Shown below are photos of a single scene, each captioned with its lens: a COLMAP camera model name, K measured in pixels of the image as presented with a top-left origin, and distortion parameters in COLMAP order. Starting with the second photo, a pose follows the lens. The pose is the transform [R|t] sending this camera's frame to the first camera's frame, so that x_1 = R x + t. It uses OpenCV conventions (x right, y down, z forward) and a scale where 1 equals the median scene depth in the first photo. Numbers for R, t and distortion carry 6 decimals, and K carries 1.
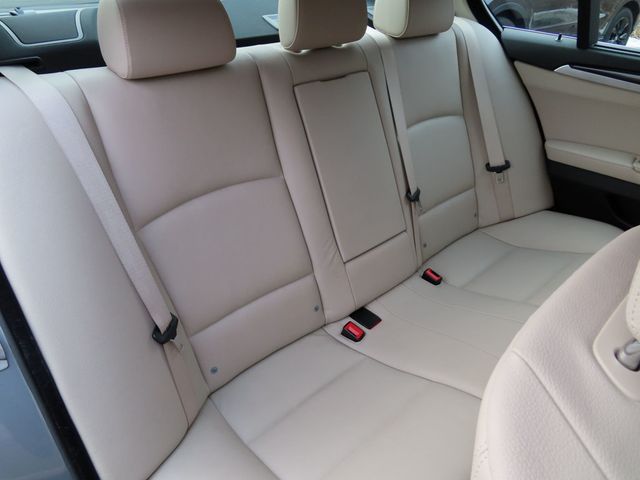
lens RADIAL K [[455.6, 0, 323.2], [0, 455.6, 237.9], [0, 0, 1]] dist [-0.013387, 0.009756]
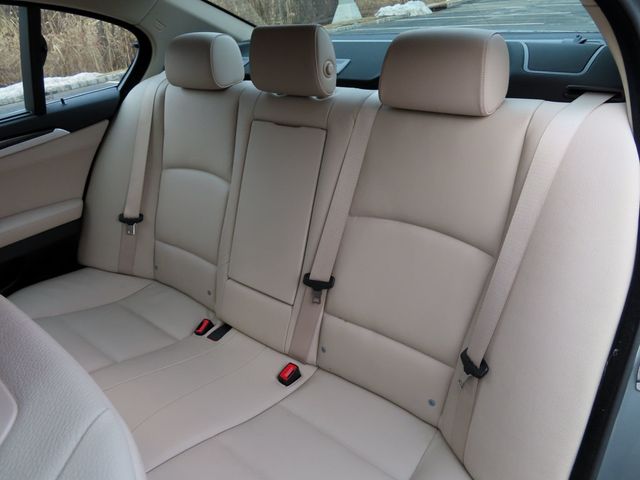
lens RADIAL K [[455.6, 0, 322.8], [0, 455.6, 241.4], [0, 0, 1]] dist [-0.013387, 0.009756]
pose [[0.167417, 0.453451, -0.875416, 0.978928], [-0.481702, 0.812366, 0.328670, -0.472088], [0.860194, 0.366665, 0.354432, 0.731765]]
